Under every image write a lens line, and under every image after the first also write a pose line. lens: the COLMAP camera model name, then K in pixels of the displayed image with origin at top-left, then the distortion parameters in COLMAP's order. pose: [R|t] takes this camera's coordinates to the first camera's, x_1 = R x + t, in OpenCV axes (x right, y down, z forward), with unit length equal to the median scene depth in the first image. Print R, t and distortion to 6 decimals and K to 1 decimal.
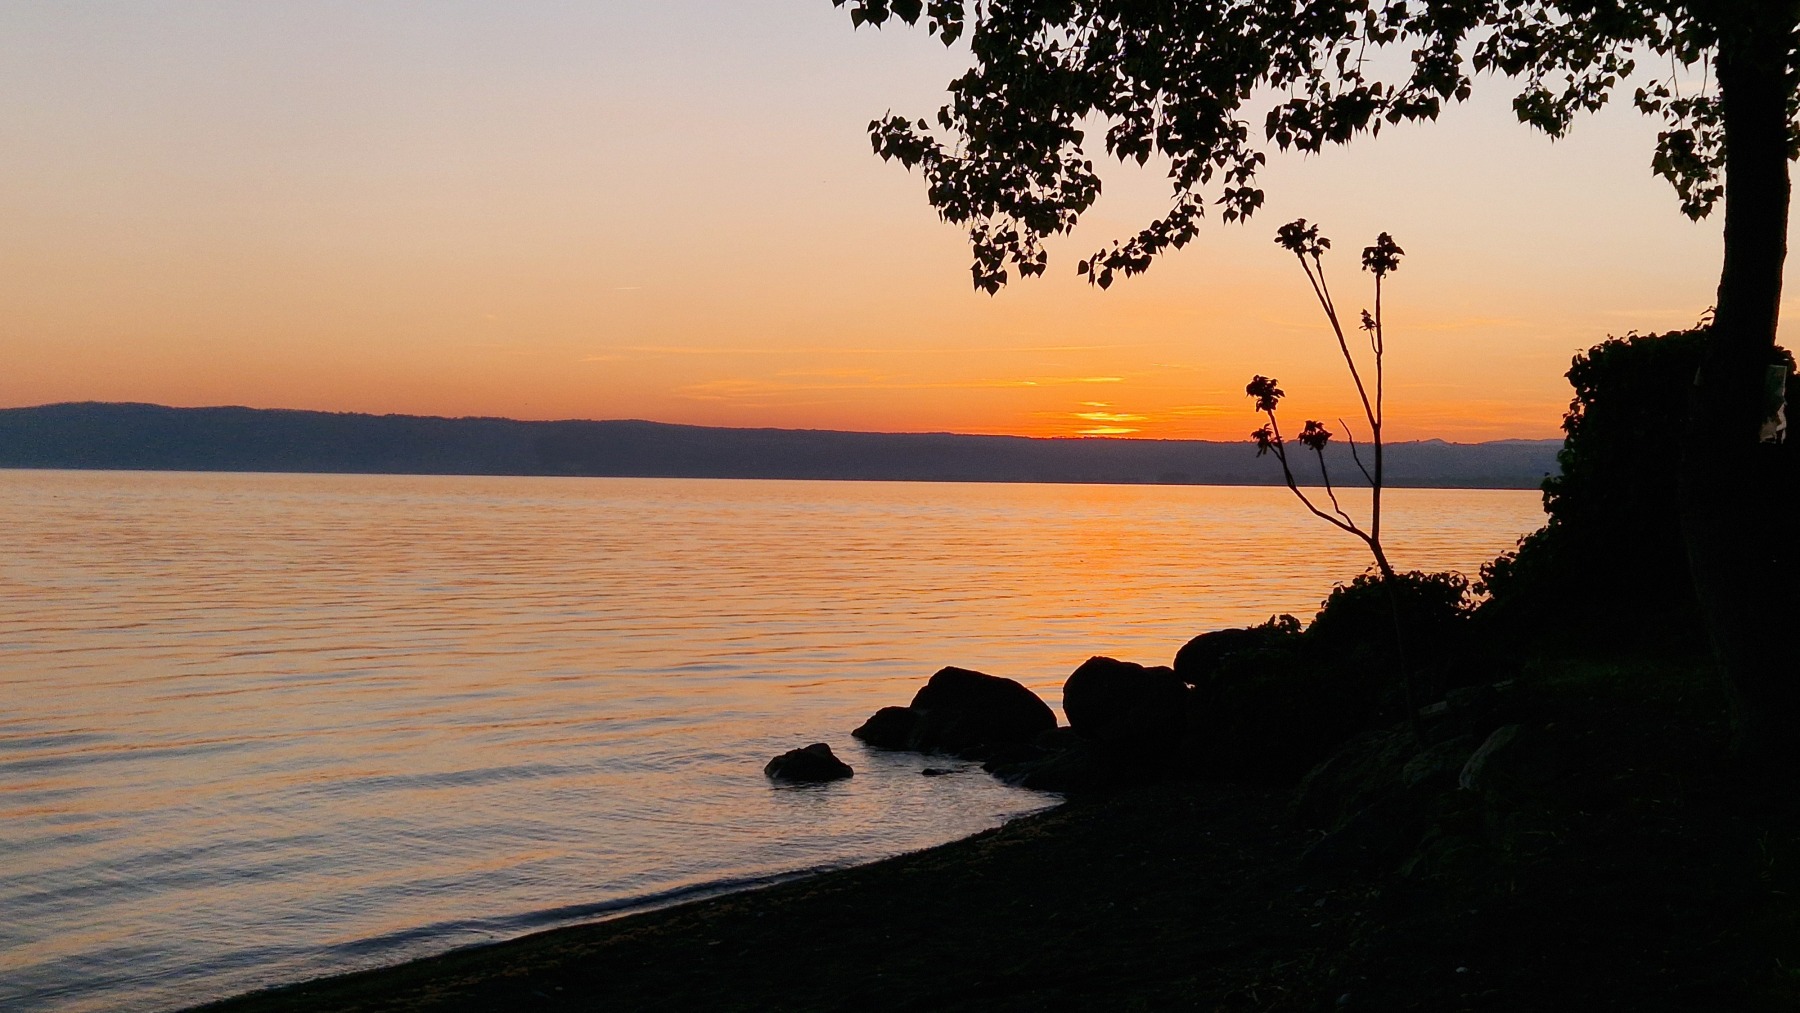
lens RADIAL K [[2297.7, 0, 900.0], [0, 2297.7, 506.5], [0, 0, 1]] dist [0.019376, 0.022158]
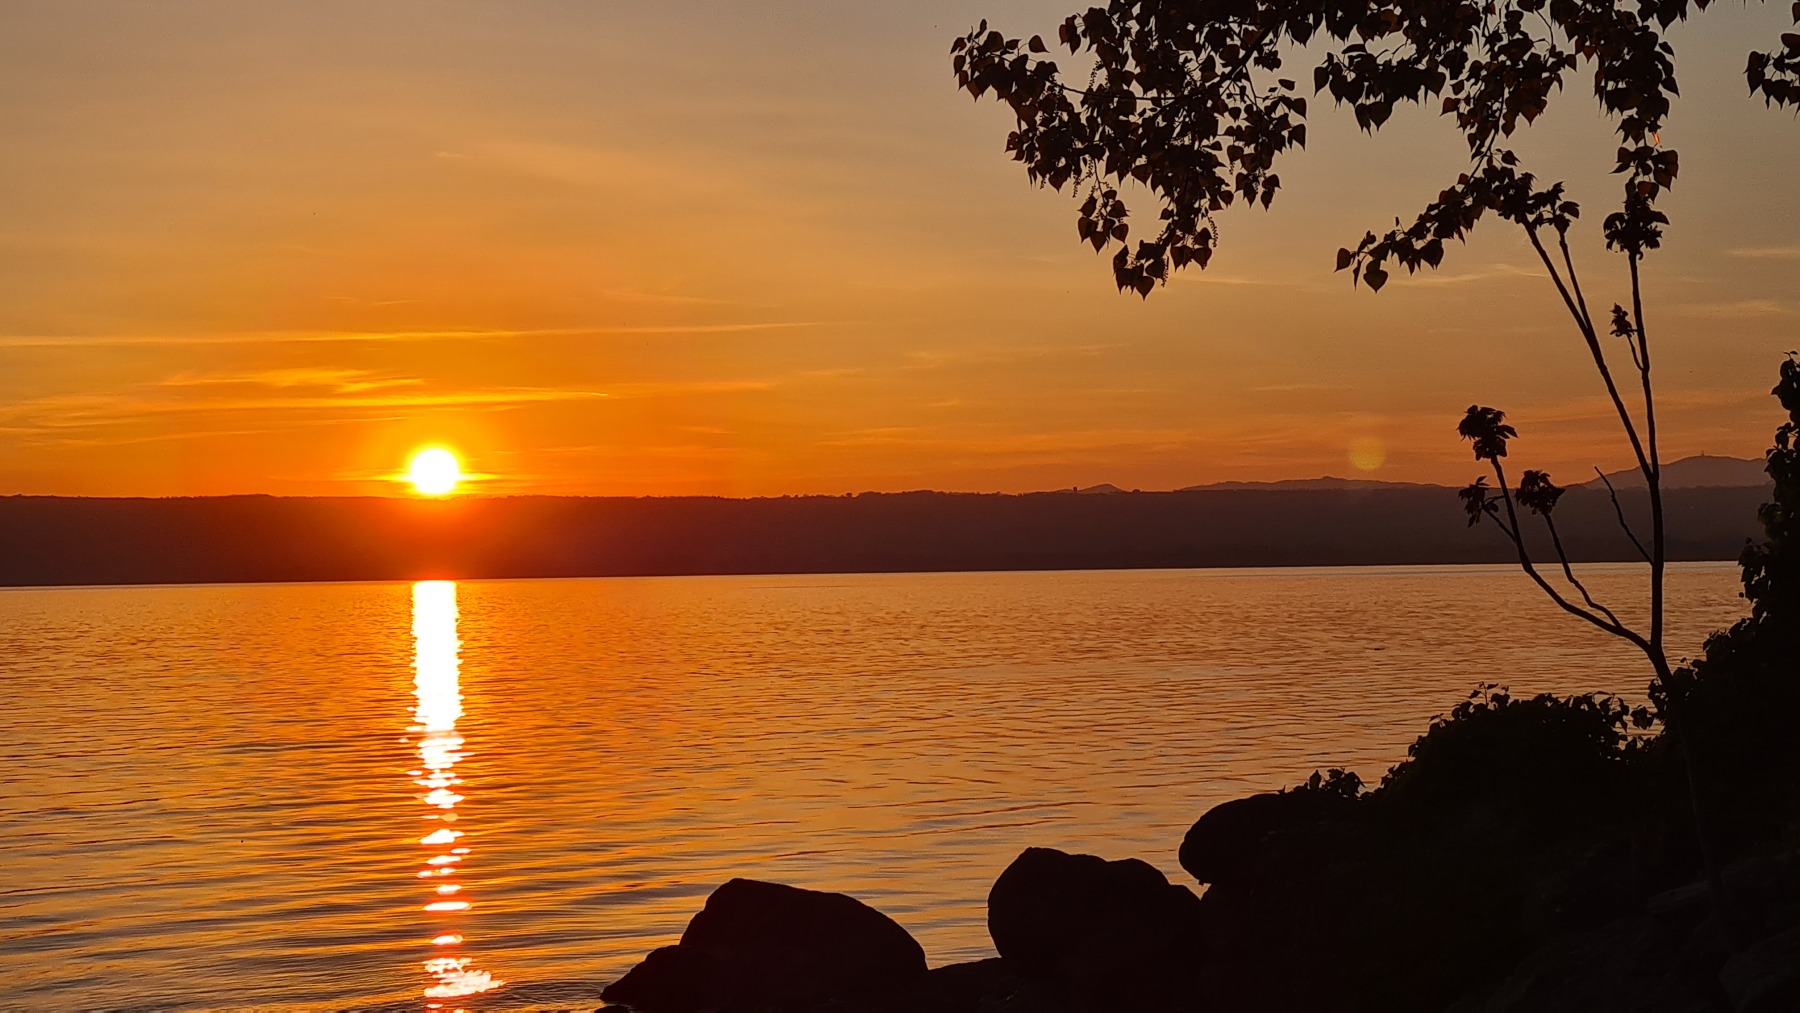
lens RADIAL K [[4012.4, 0, 900.0], [0, 4012.4, 506.5], [0, 0, 1]] dist [0.016629, 0.335539]
pose [[0.984083, -0.024847, 0.175966, -0.218085], [0.029772, 0.999234, -0.025408, -0.002391], [-0.175200, 0.030242, 0.984068, -0.130434]]
